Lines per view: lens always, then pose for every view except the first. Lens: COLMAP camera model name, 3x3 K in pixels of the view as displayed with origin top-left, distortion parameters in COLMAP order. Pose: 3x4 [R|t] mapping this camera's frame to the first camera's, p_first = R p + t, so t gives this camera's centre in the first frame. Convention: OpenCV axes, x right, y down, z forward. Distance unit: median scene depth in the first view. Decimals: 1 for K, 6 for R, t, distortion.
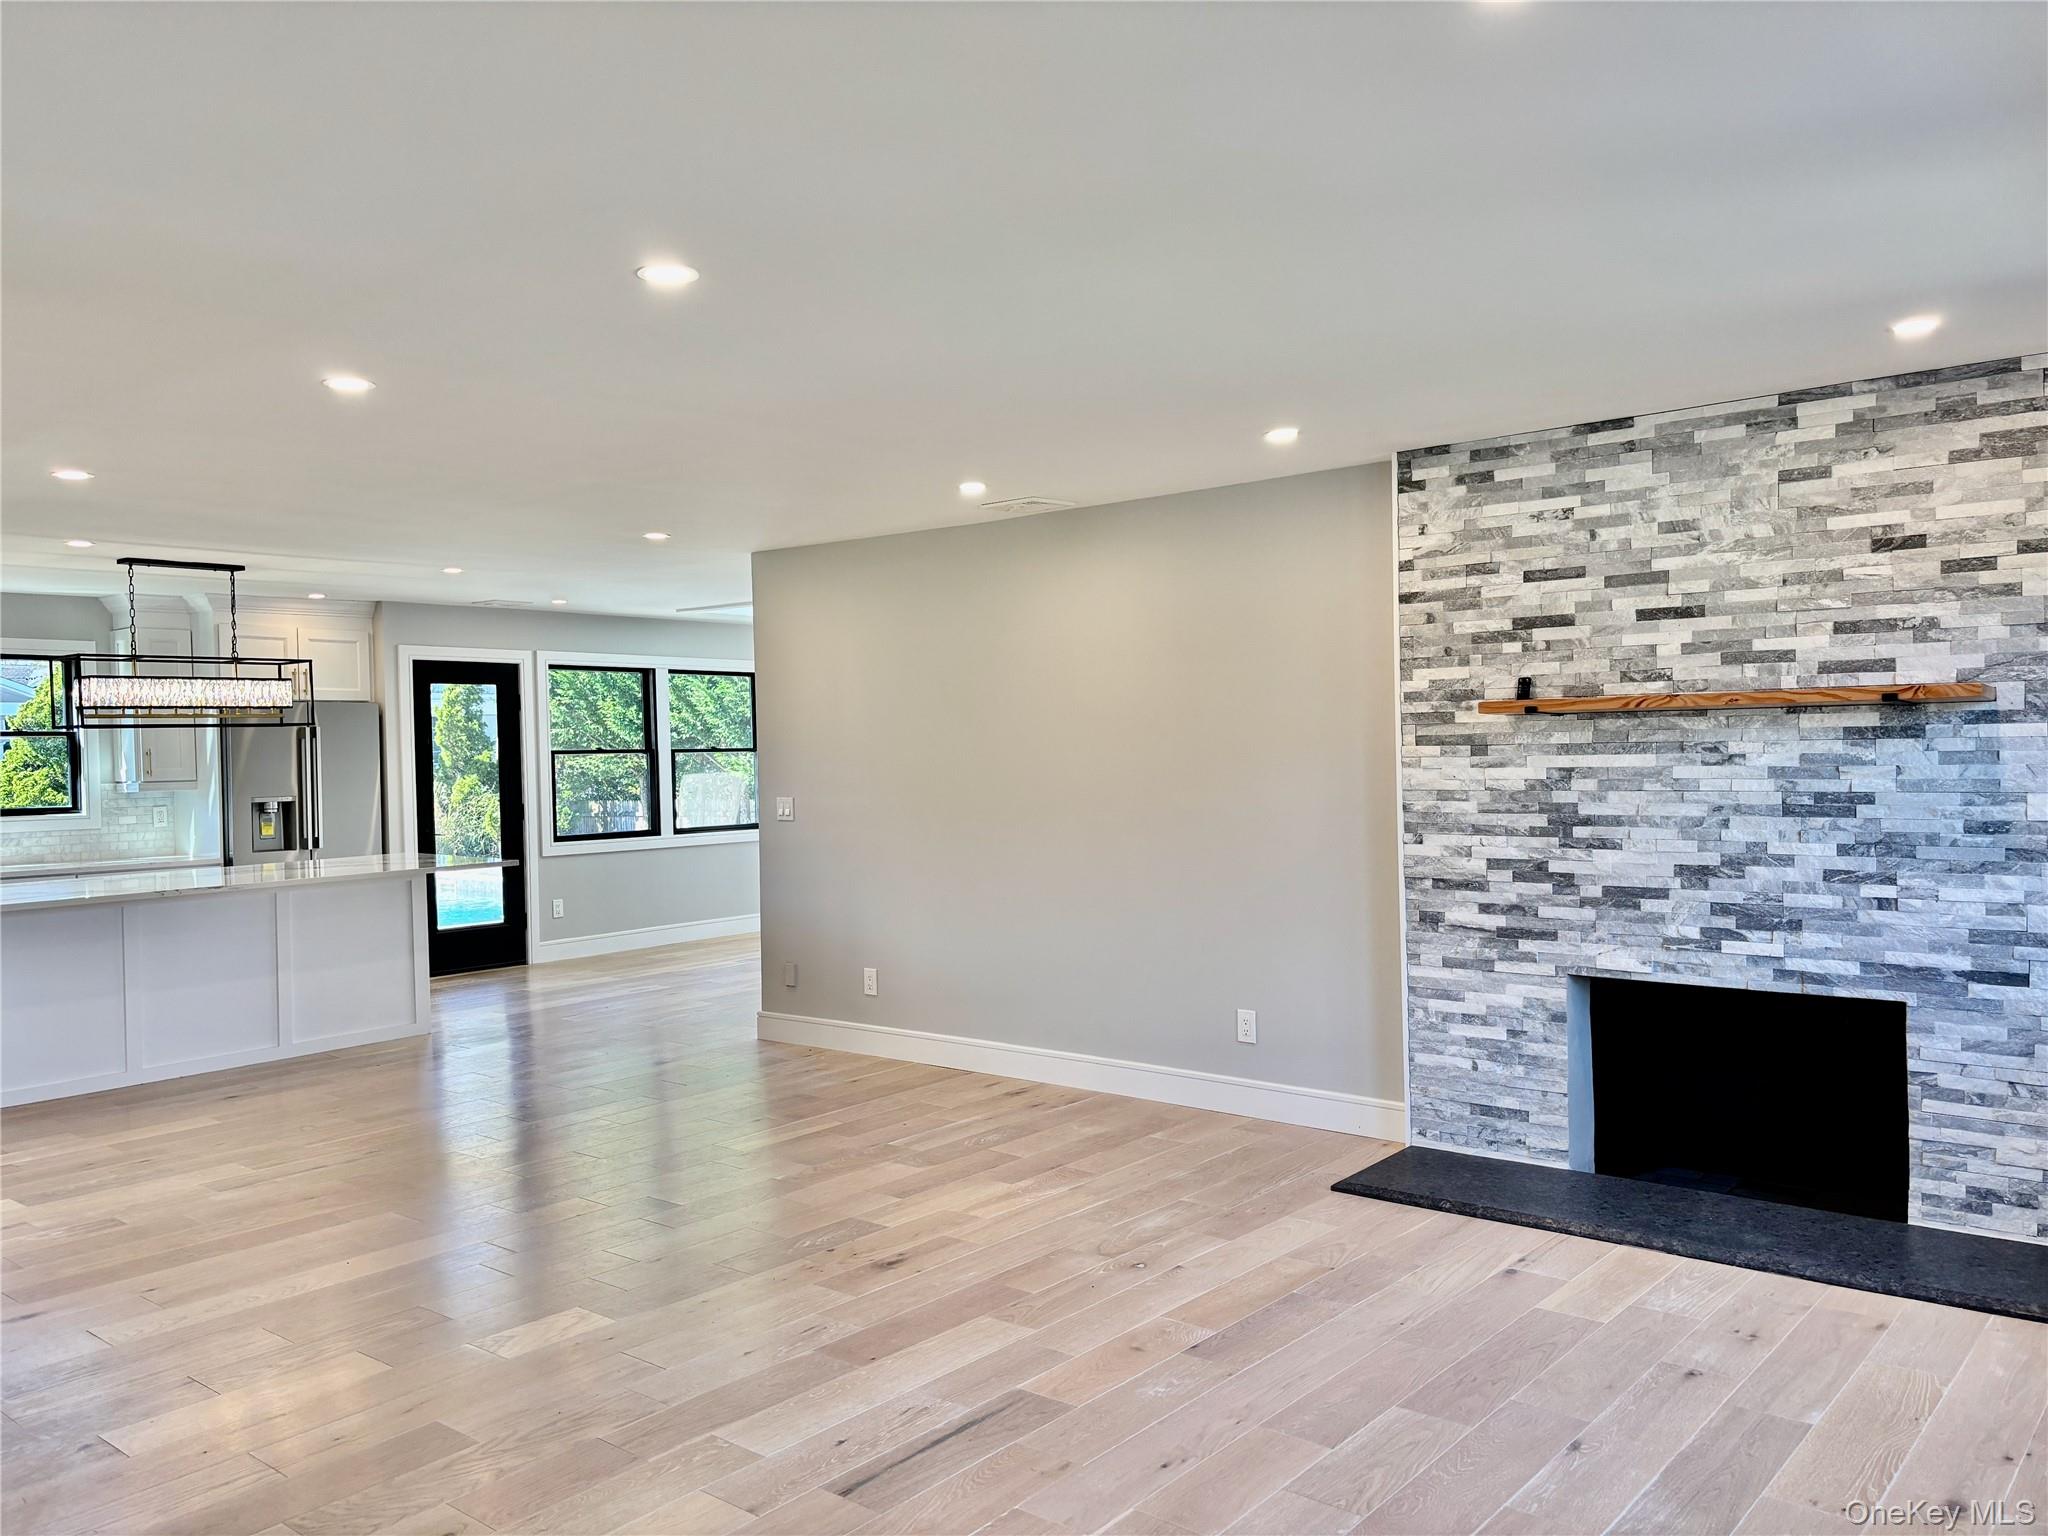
lens RADIAL K [[1558.8, 0, 1023.0], [0, 1558.8, 772.4], [0, 0, 1]] dist [0.050267, -0.015385]
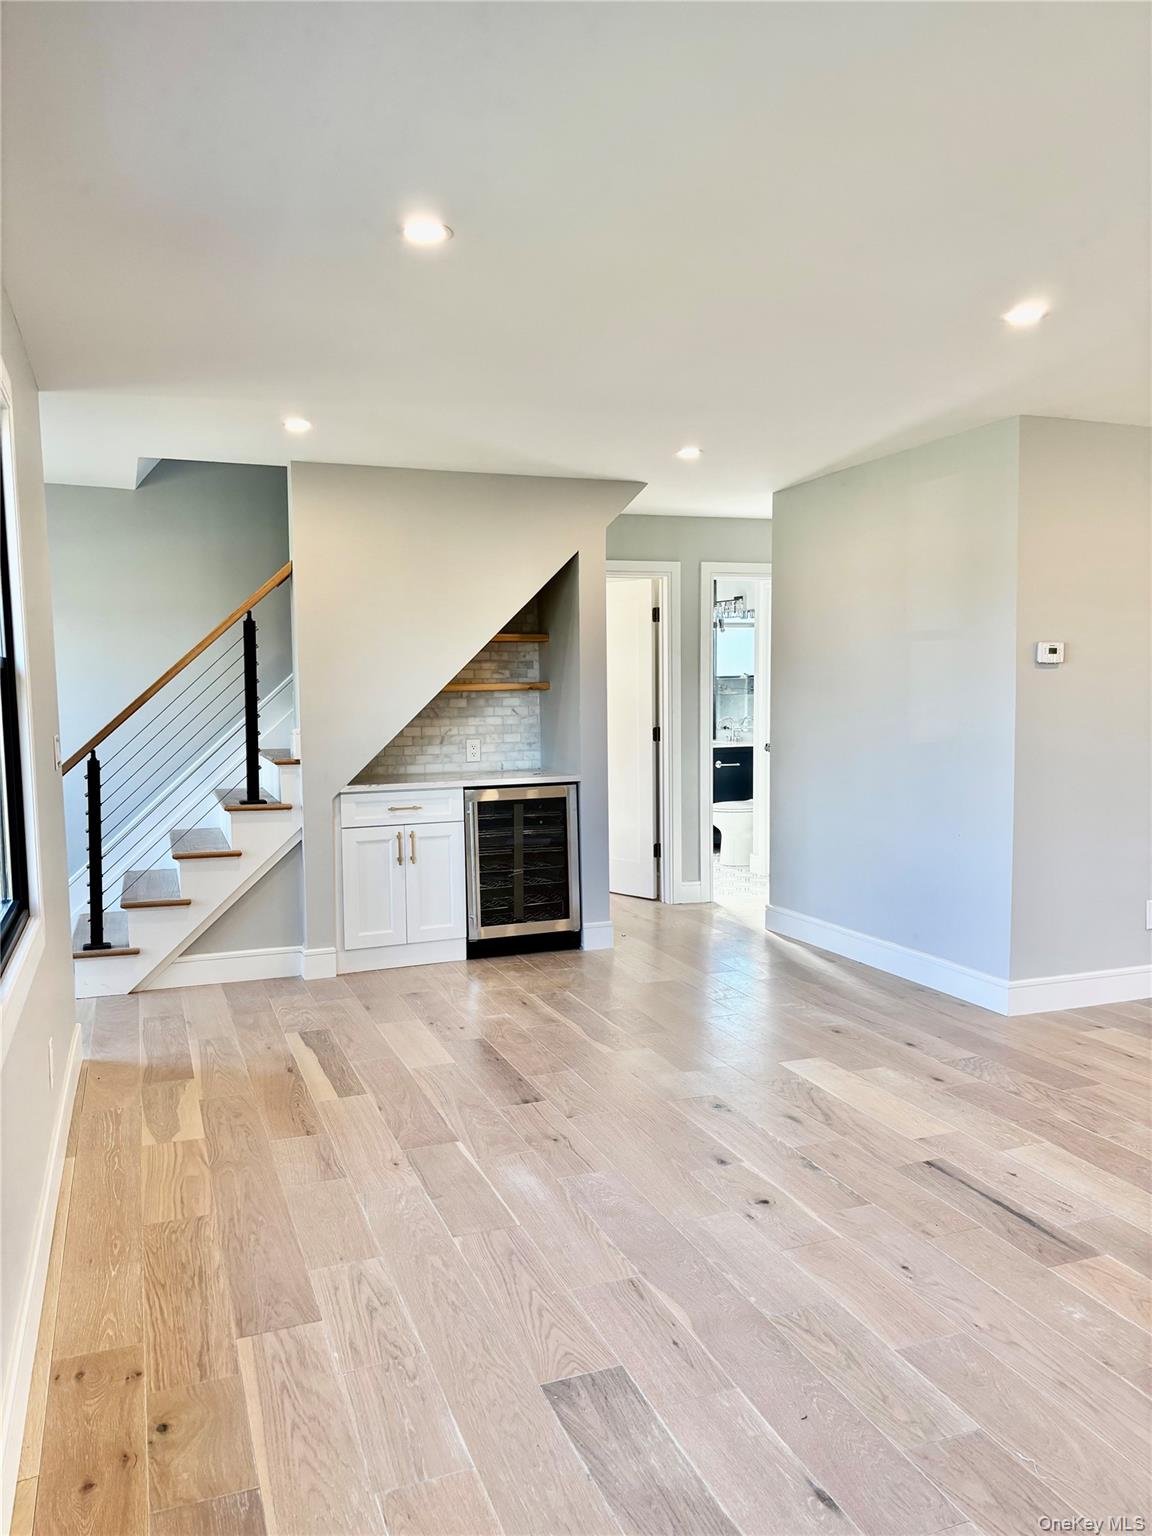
lens RADIAL K [[1169.1, 0, 576.6], [0, 1169.1, 768.0], [0, 0, 1]] dist [0.050267, -0.015385]
pose [[-0.484422, 0.089637, -0.870230, 0.925750], [0.008058, 0.995152, 0.098019, -0.015775], [0.874797, 0.040470, -0.482796, 1.179865]]
